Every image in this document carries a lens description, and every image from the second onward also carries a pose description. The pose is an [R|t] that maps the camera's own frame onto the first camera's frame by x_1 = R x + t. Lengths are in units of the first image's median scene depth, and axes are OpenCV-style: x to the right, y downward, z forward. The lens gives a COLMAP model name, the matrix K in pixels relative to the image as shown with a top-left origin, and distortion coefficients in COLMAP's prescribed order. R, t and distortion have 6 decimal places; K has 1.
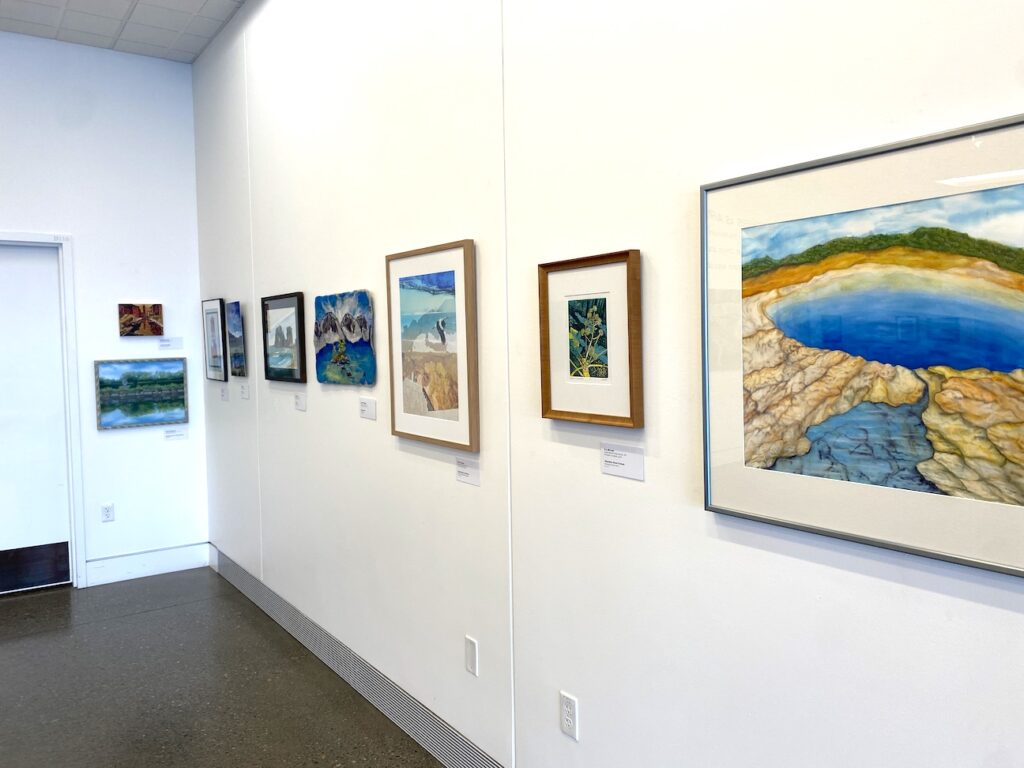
lens RADIAL K [[814.8, 0, 512.0], [0, 814.8, 384.0], [0, 0, 1]] dist [0.004771, -0.000856]
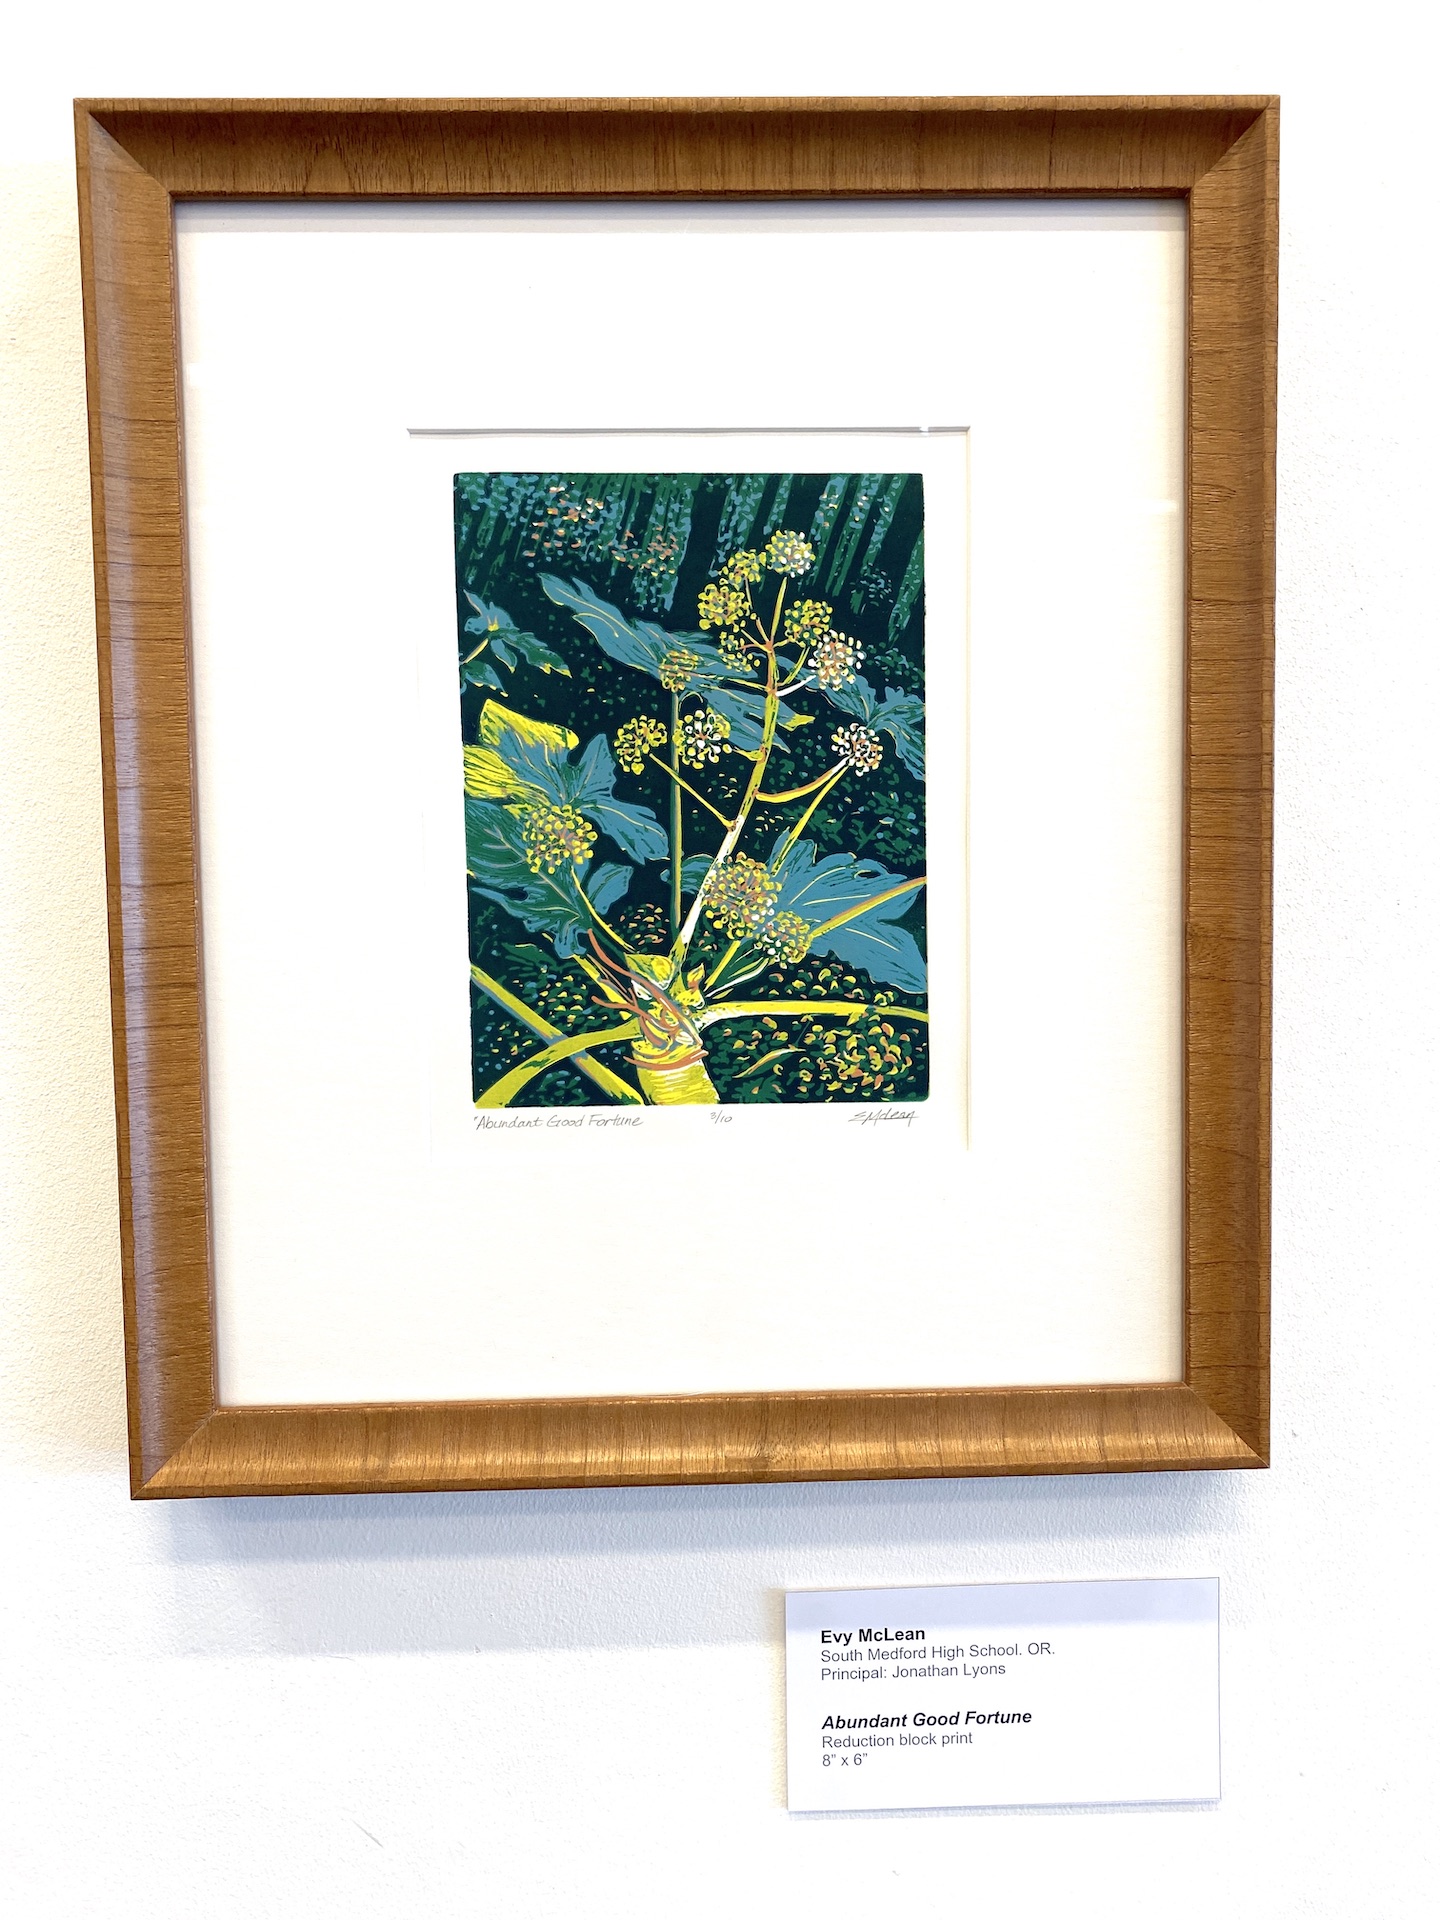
lens RADIAL K [[1527.7, 0, 720.0], [0, 1527.7, 960.0], [0, 0, 1]] dist [0.004771, -0.000856]
pose [[0.541866, -0.024398, 0.840111, -0.101927], [0.048443, 0.998823, -0.002238, -0.030137], [-0.839067, 0.041911, 0.542411, 0.874387]]
